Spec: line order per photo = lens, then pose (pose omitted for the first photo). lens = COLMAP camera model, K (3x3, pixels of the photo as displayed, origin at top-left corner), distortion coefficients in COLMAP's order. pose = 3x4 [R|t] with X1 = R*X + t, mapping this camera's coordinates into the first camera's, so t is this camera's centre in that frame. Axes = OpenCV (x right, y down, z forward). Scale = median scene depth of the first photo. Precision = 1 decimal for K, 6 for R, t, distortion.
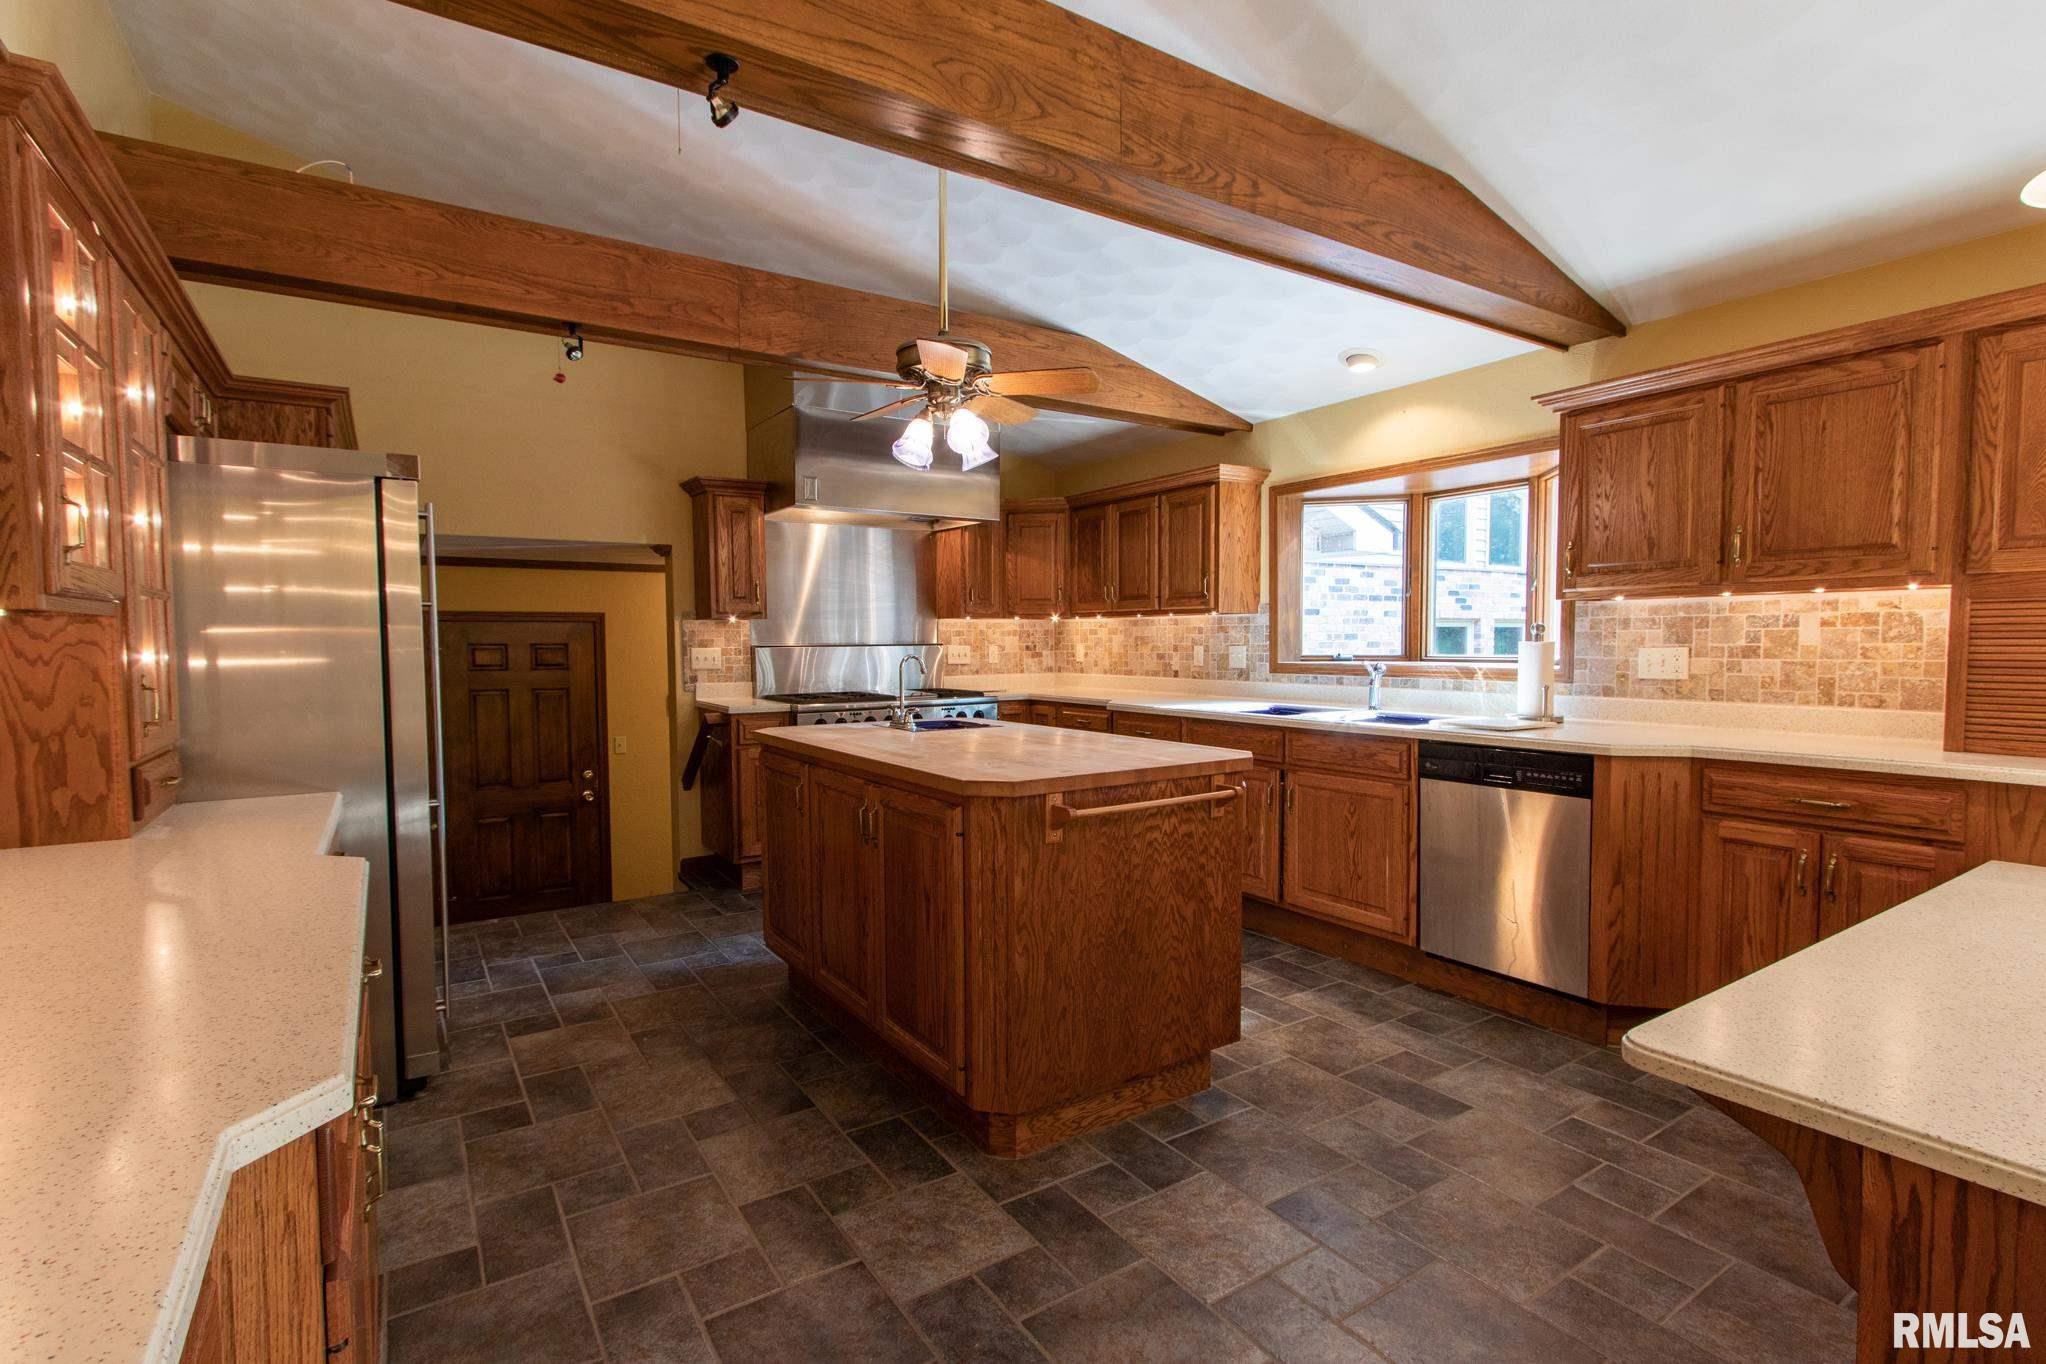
lens RADIAL K [[959.2, 0, 1014.5], [0, 959.2, 690.6], [0, 0, 1]] dist [0.003829, -0.000147]
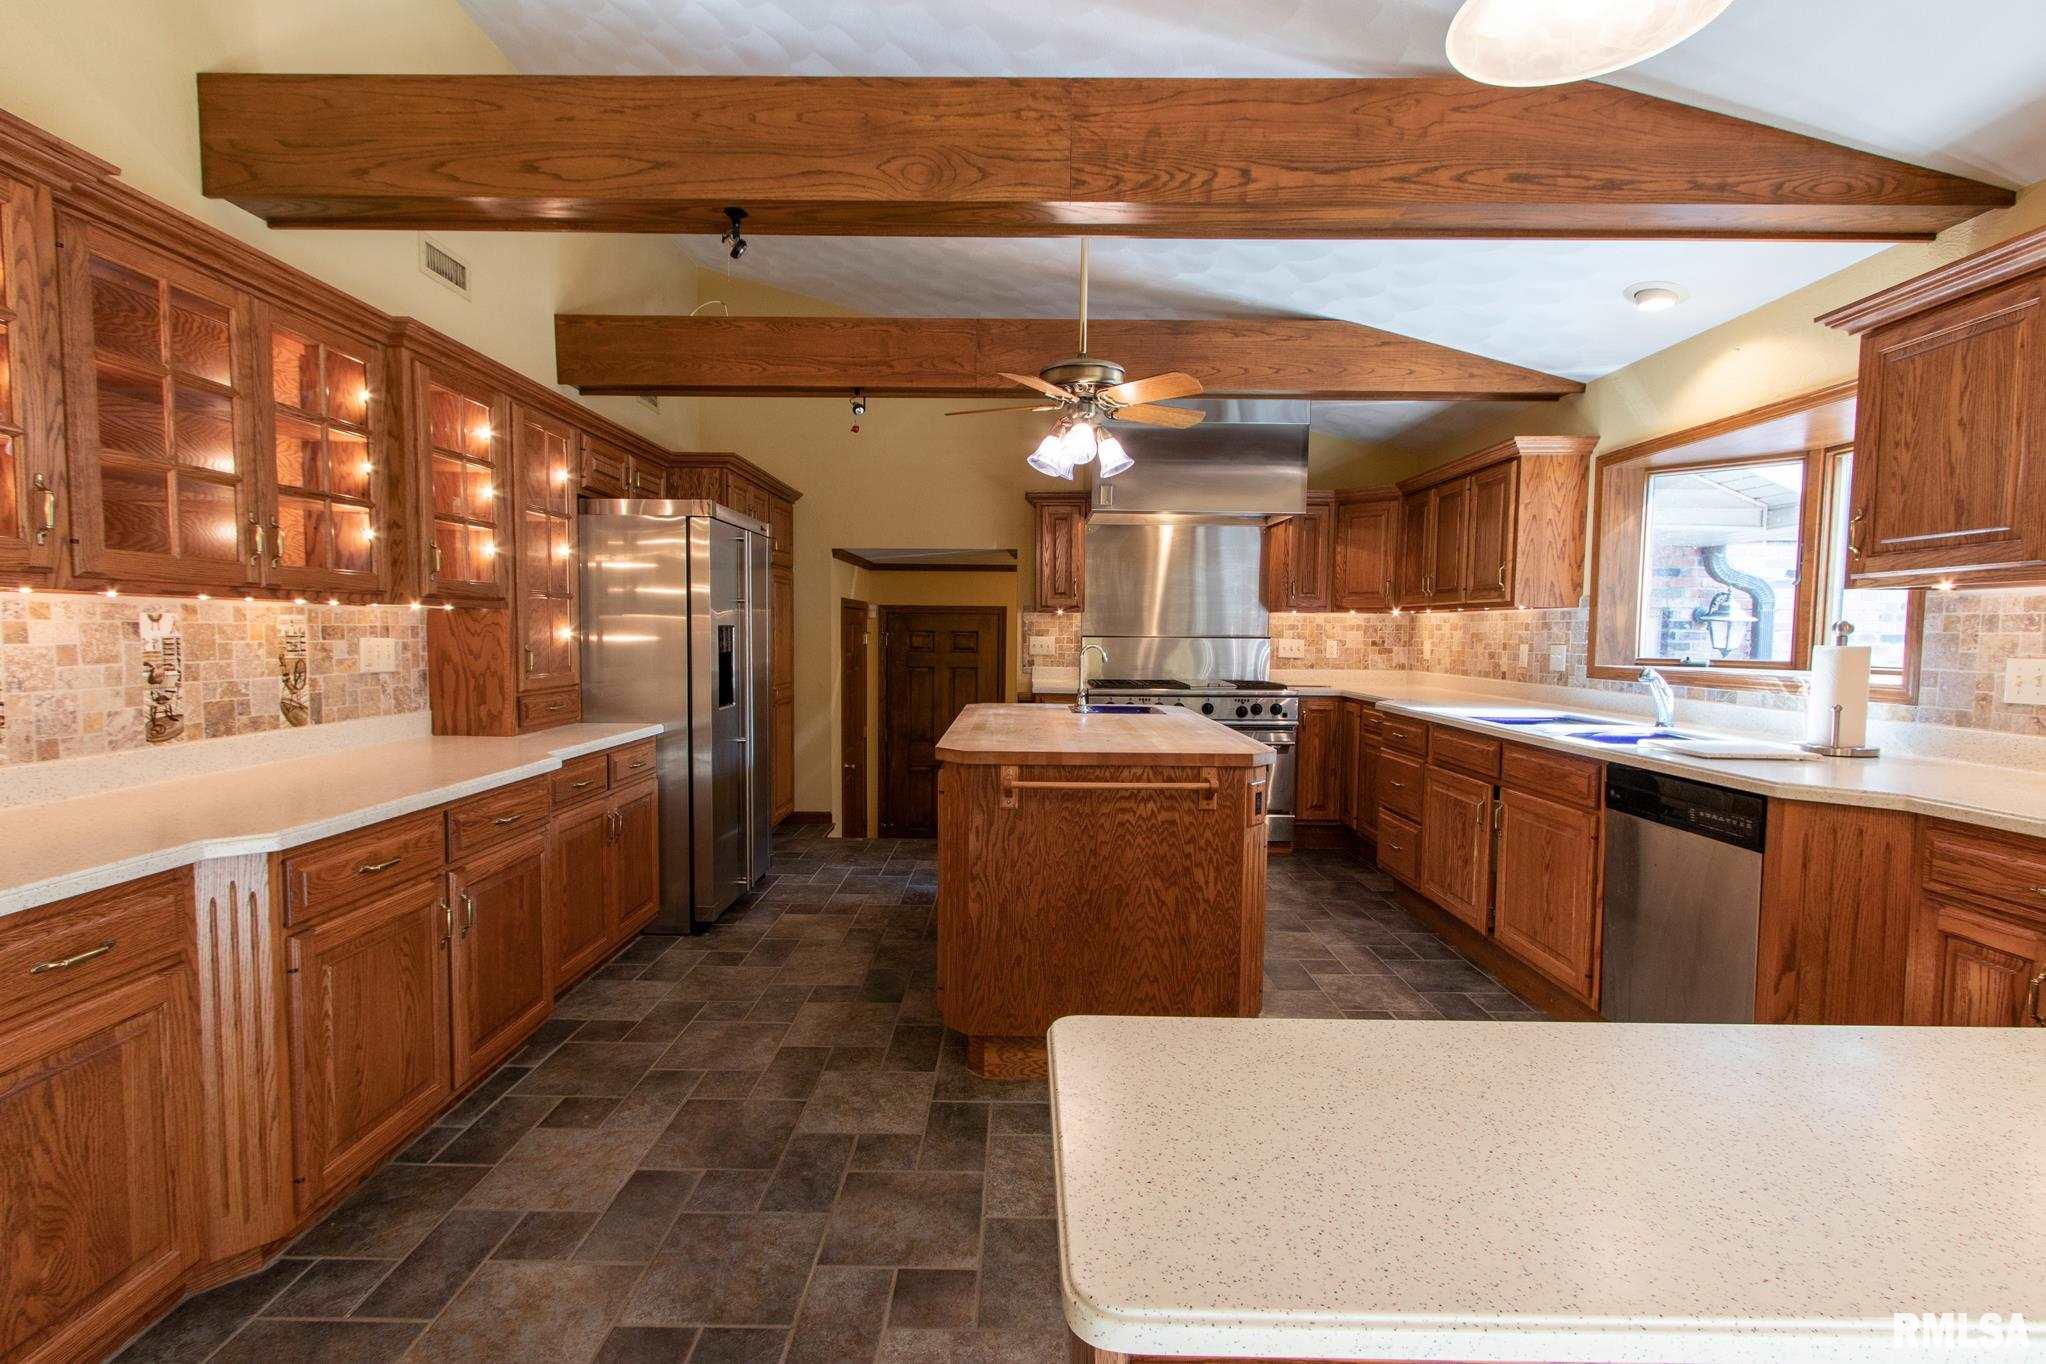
lens RADIAL K [[935.3, 0, 1015.7], [0, 935.3, 690.4], [0, 0, 1]] dist [0.002576, -0.000799]
pose [[0.832787, 0.049573, -0.551370, 0.424923], [-0.044767, 0.998751, 0.022181, -0.004510], [0.551781, 0.006212, 0.833966, 0.049514]]
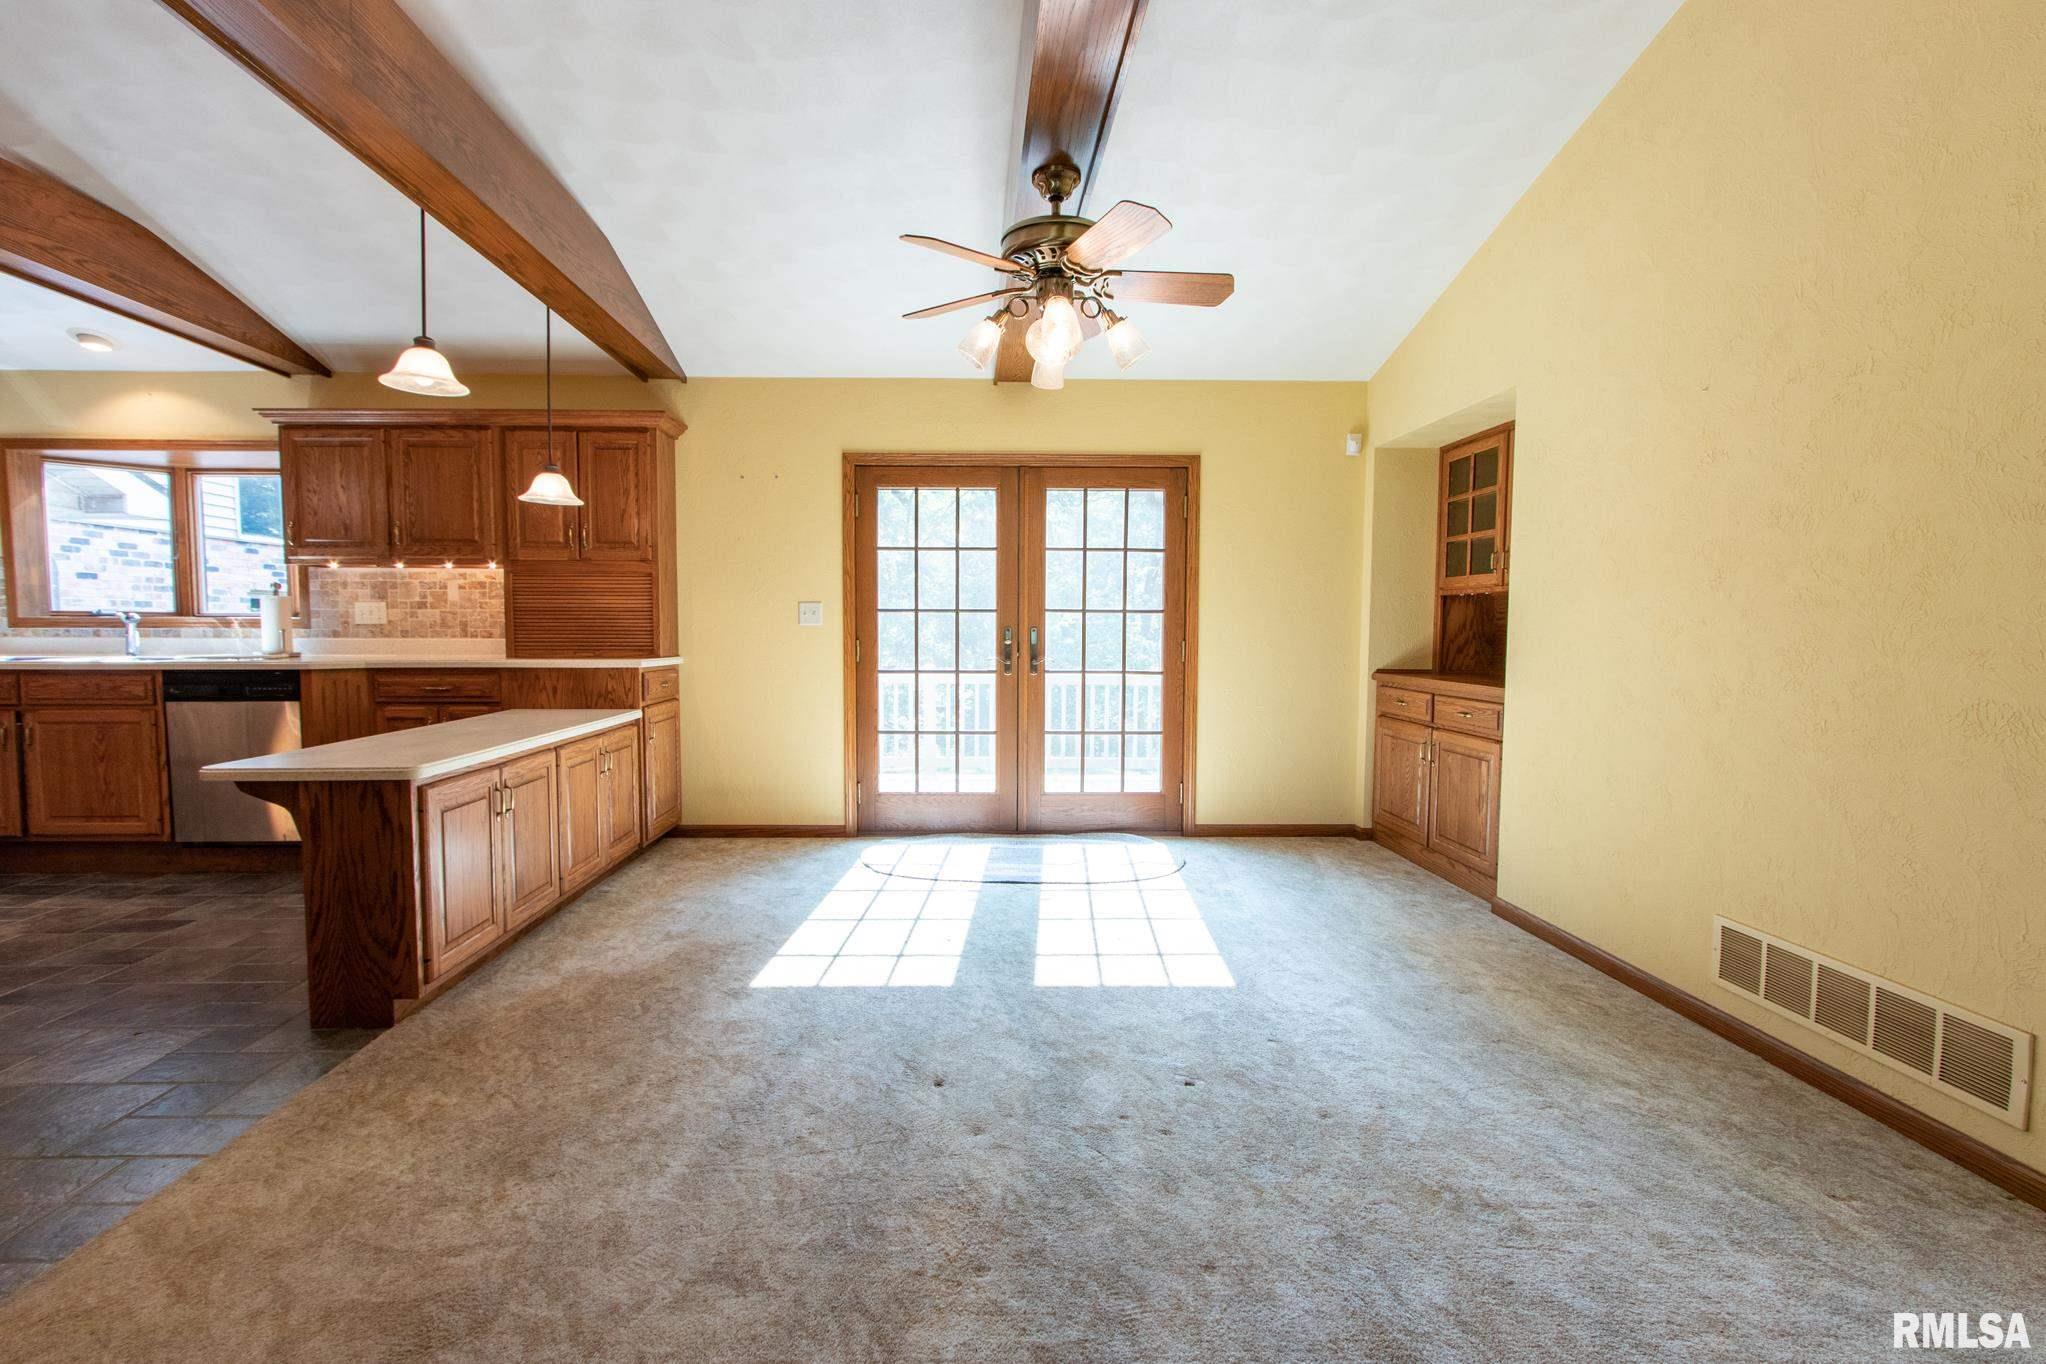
lens RADIAL K [[961.5, 0, 984.4], [0, 961.5, 688.6], [0, 0, 1]] dist [0.003466, -0.000222]
pose [[0.527855, -0.045355, 0.848122, -0.067876], [0.039012, 0.998814, 0.029133, 0.076550], [-0.848438, 0.017709, 0.528999, -0.527744]]
